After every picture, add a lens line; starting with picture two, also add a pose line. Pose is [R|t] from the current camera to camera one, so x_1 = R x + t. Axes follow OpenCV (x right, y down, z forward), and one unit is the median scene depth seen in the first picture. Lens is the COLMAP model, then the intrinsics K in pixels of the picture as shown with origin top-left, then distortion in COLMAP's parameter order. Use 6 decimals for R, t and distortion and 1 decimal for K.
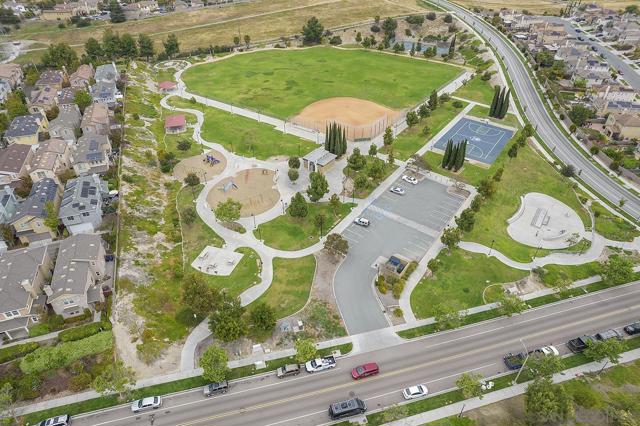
lens RADIAL K [[410.8, 0, 320.0], [0, 410.8, 210.5], [0, 0, 1]] dist [-0.057828, 0.044812]
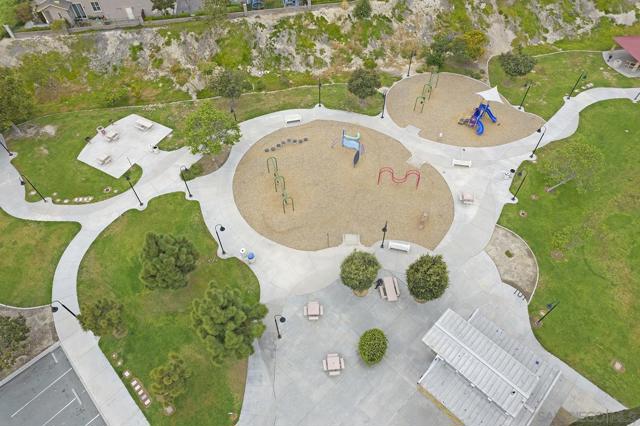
lens RADIAL K [[410.8, 0, 324.6], [0, 410.8, 212.3], [0, 0, 1]] dist [-0.057828, 0.044812]
pose [[-0.159416, 0.771254, -0.616242, 0.116833], [-0.580451, 0.431698, 0.690445, -0.371751], [0.798538, 0.467766, 0.378856, 1.039057]]
